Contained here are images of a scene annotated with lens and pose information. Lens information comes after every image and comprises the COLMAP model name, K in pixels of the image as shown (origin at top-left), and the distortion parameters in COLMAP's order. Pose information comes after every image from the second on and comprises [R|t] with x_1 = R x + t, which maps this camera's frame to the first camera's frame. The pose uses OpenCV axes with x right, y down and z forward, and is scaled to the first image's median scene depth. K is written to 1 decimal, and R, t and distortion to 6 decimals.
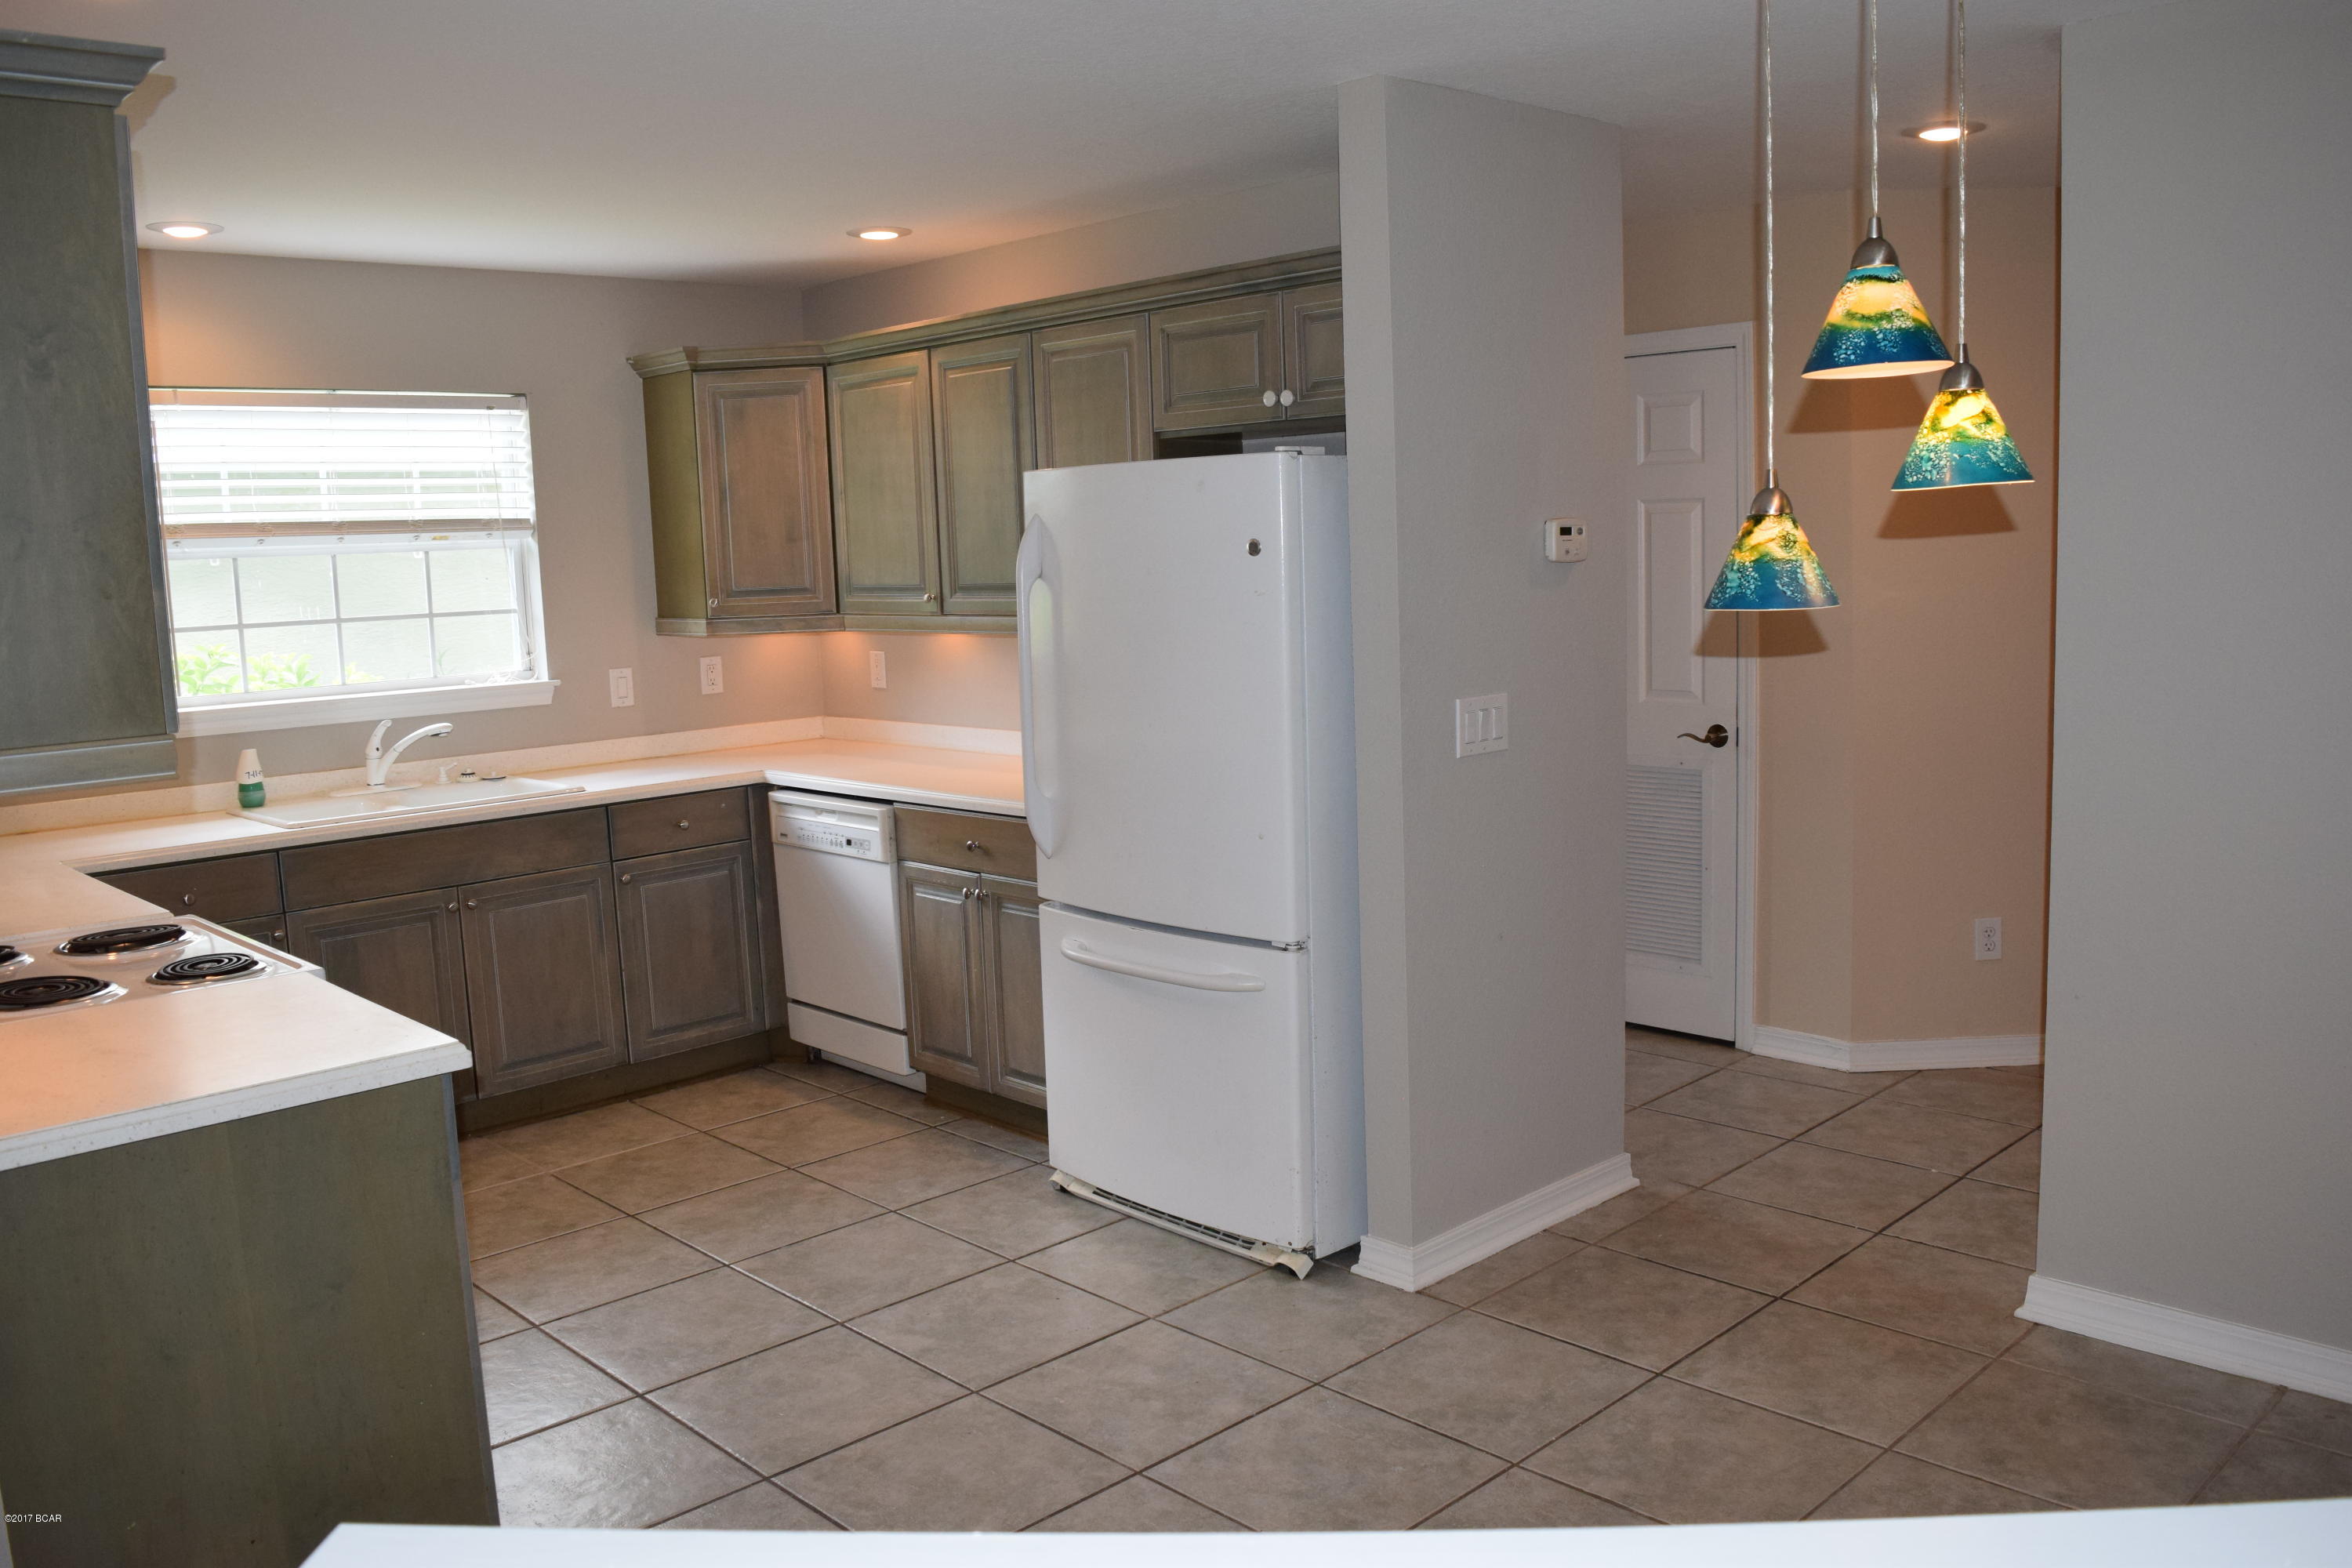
lens RADIAL K [[1857.1, 0, 1188.9], [0, 1857.1, 774.8], [0, 0, 1]] dist [-0.094144, 0.023977]
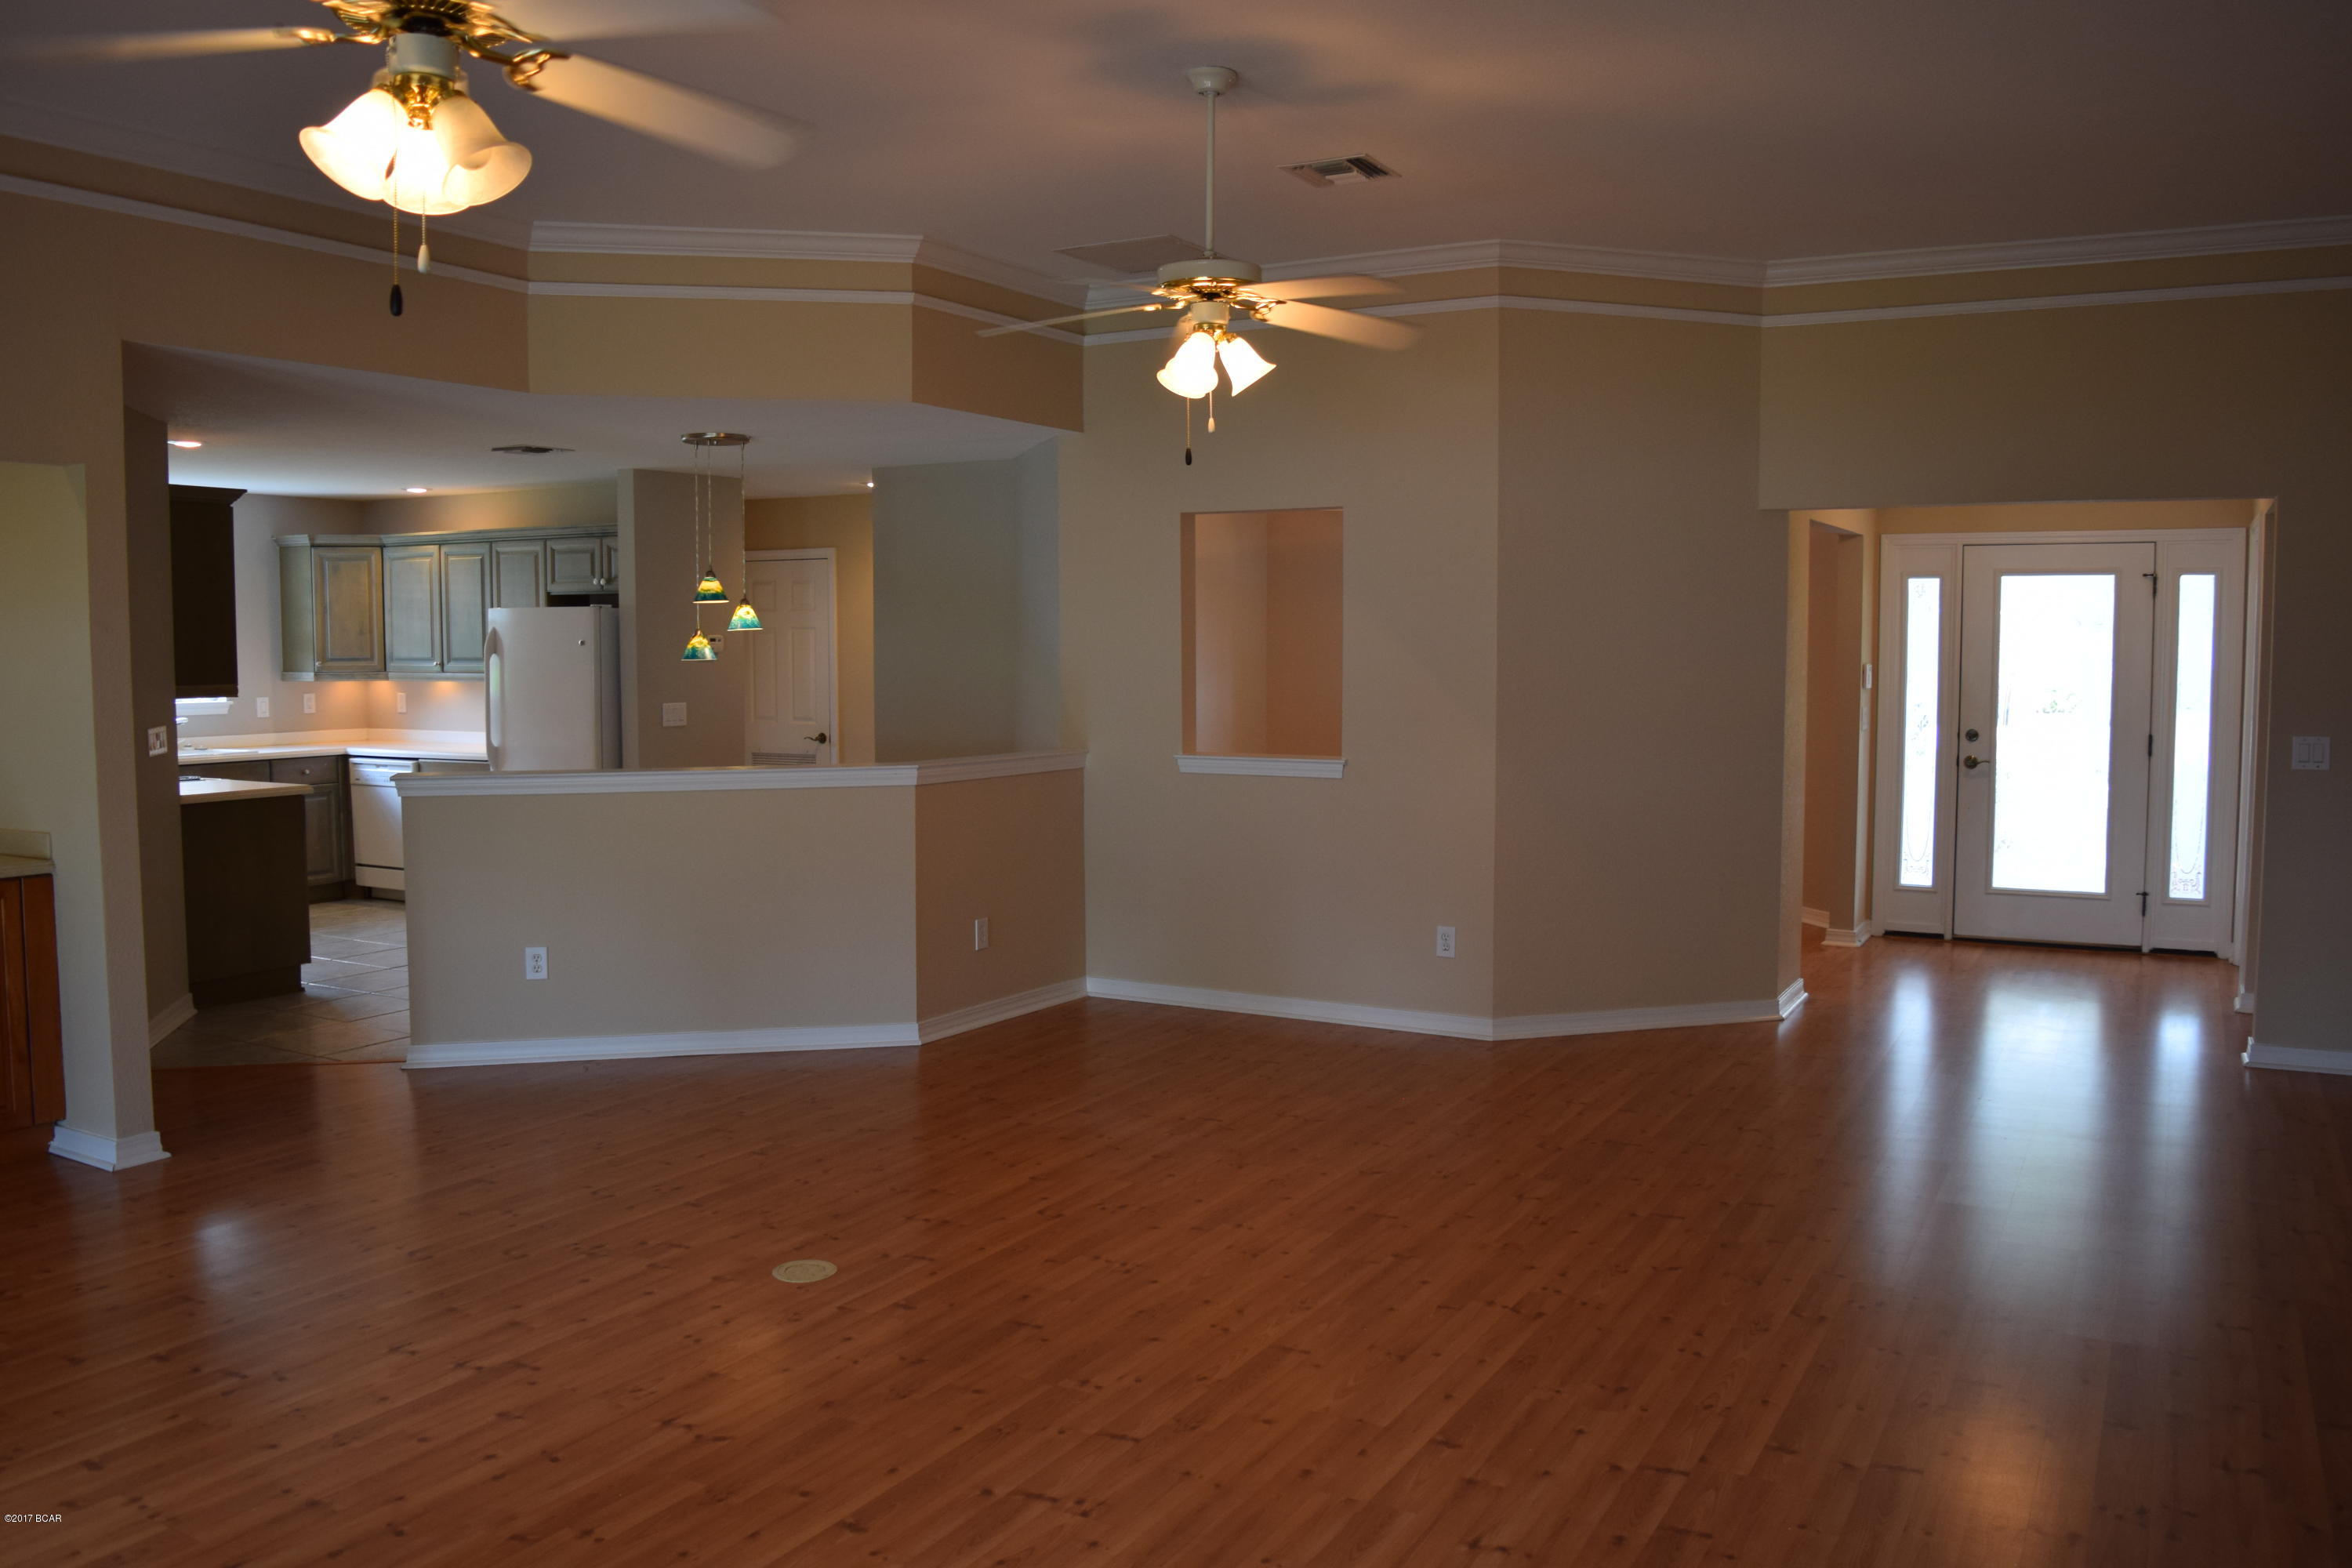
lens RADIAL K [[1857.1, 0, 1186.6], [0, 1857.1, 778.2], [0, 0, 1]] dist [-0.094144, 0.023977]
pose [[0.957157, 0.013157, 0.289271, 0.078488], [0.003639, 0.998342, -0.057449, 0.164128], [-0.289547, 0.056041, 0.955522, -1.278276]]
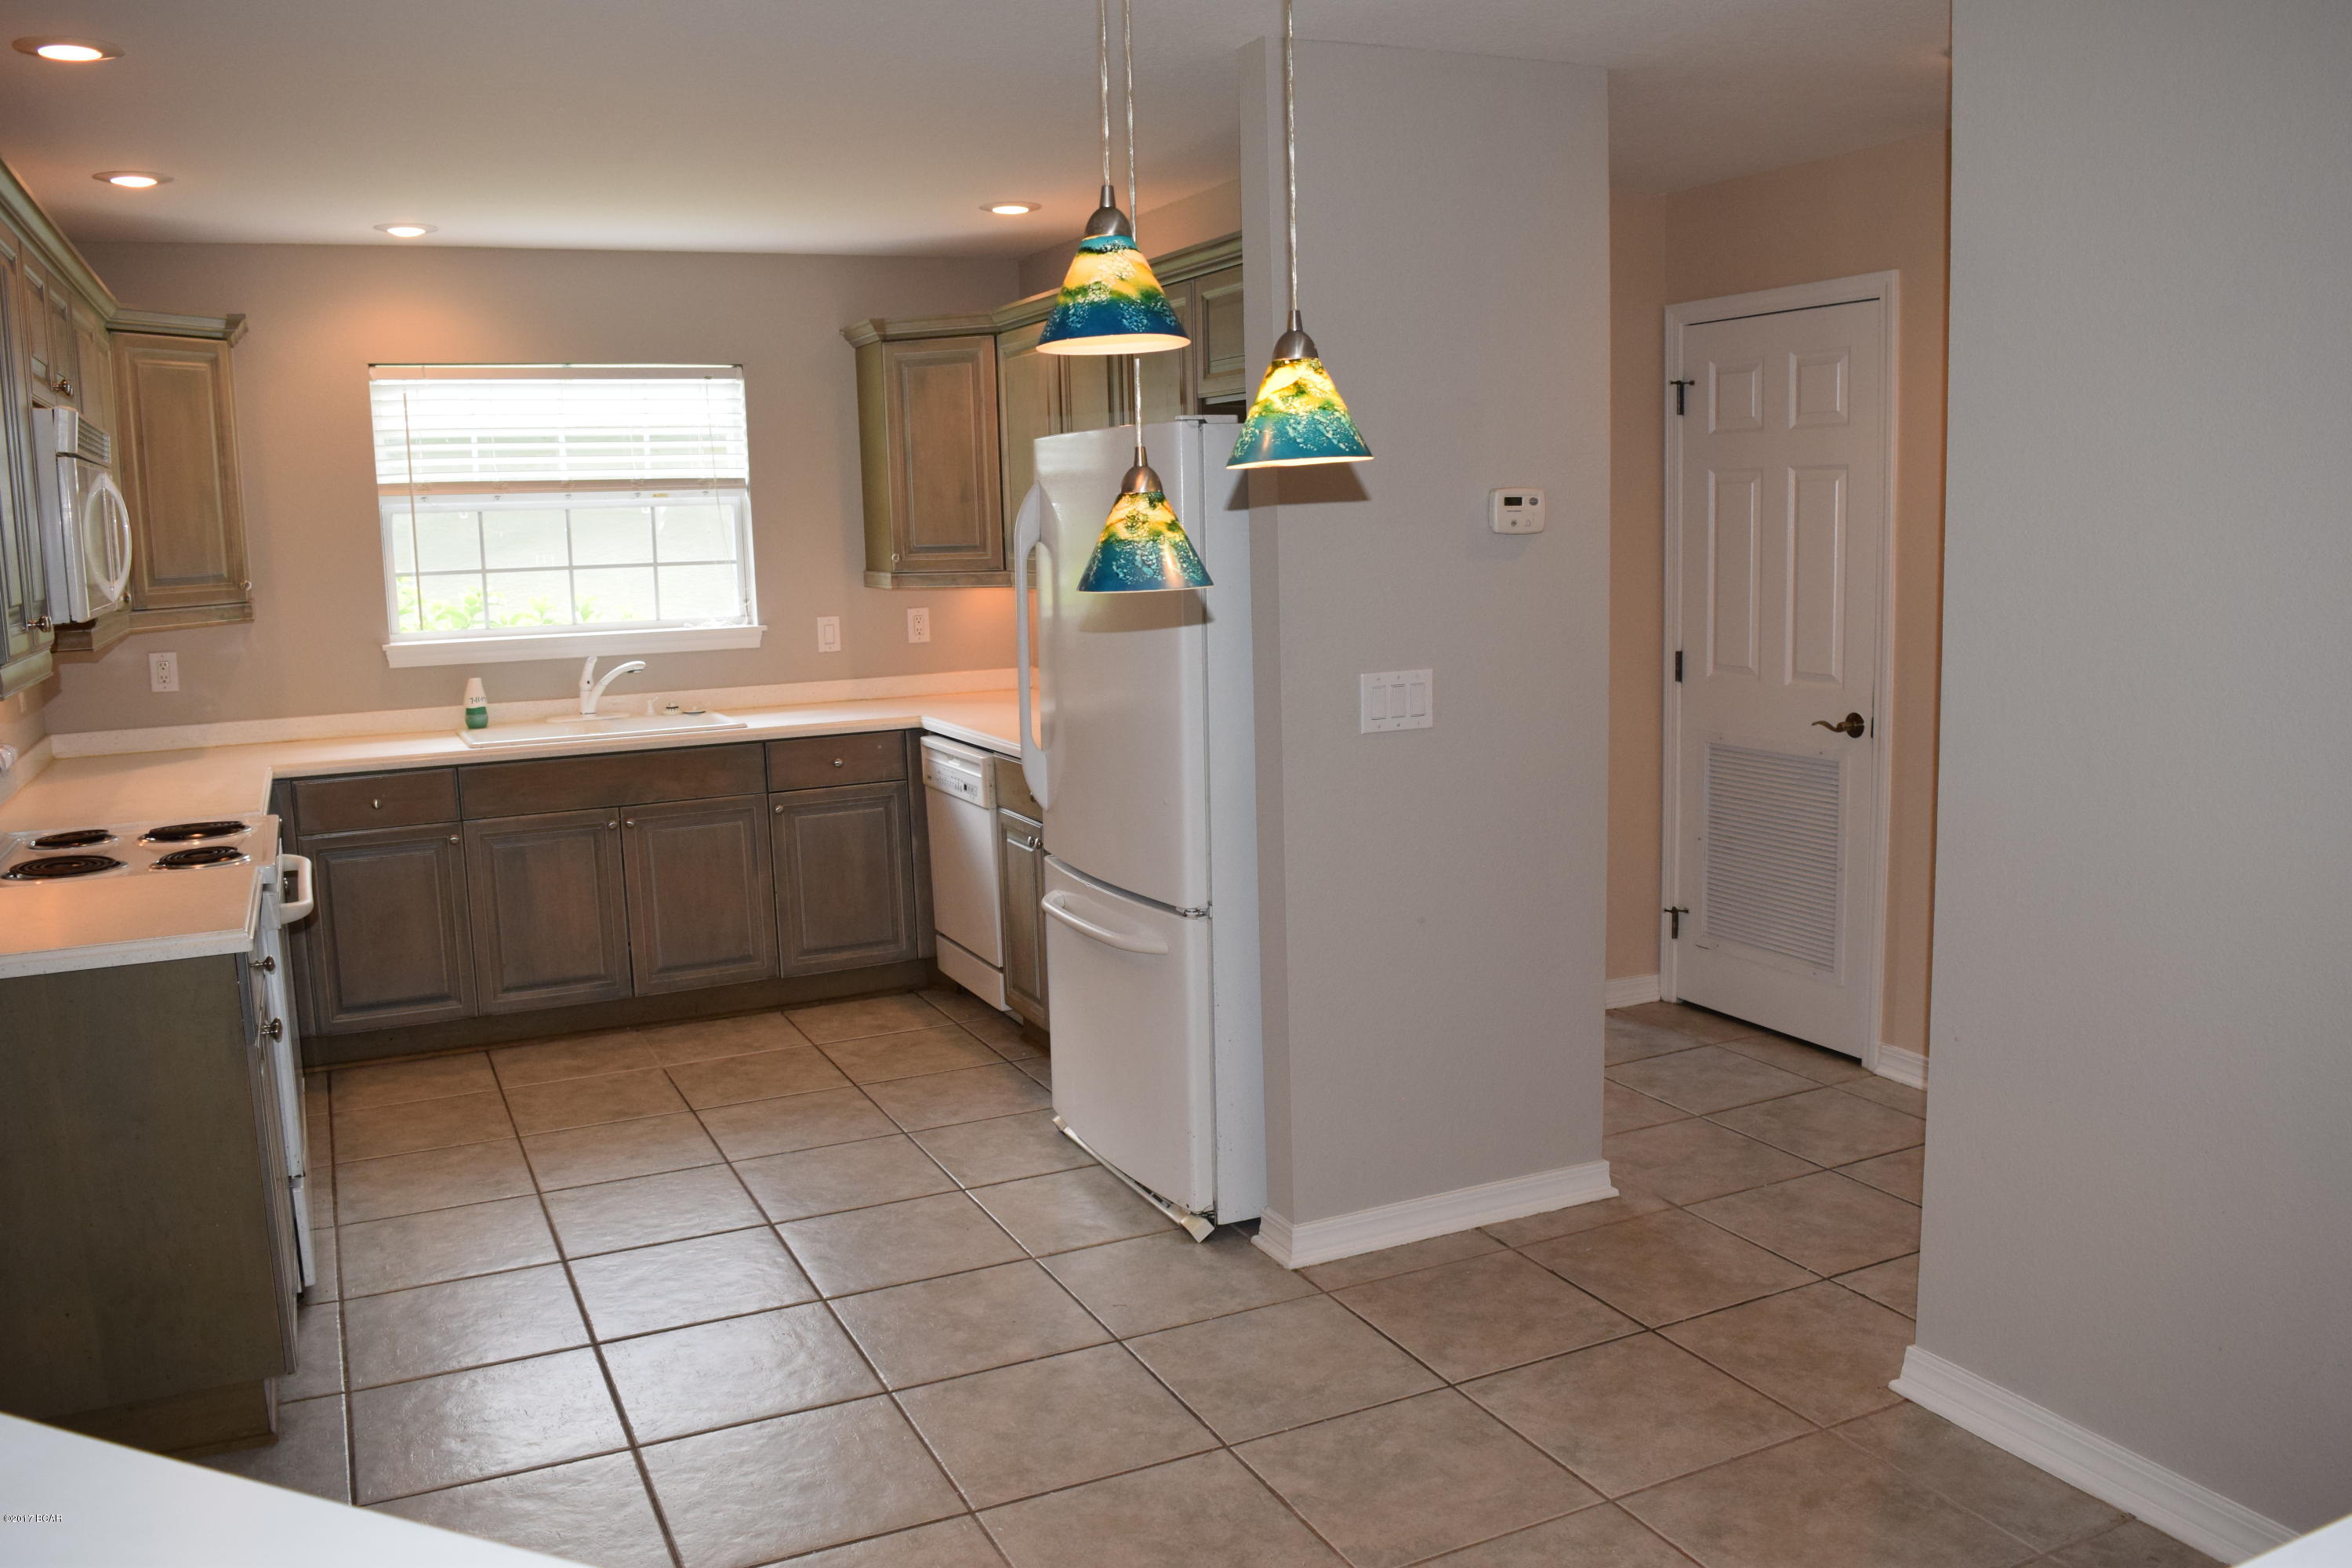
lens RADIAL K [[1857.1, 0, 1188.1], [0, 1857.1, 776.3], [0, 0, 1]] dist [-0.094144, 0.023977]
pose [[0.949251, 0.054548, -0.309754, 0.280828], [-0.046711, 0.998374, 0.032668, -0.011121], [0.311032, -0.016542, 0.950255, 0.032897]]
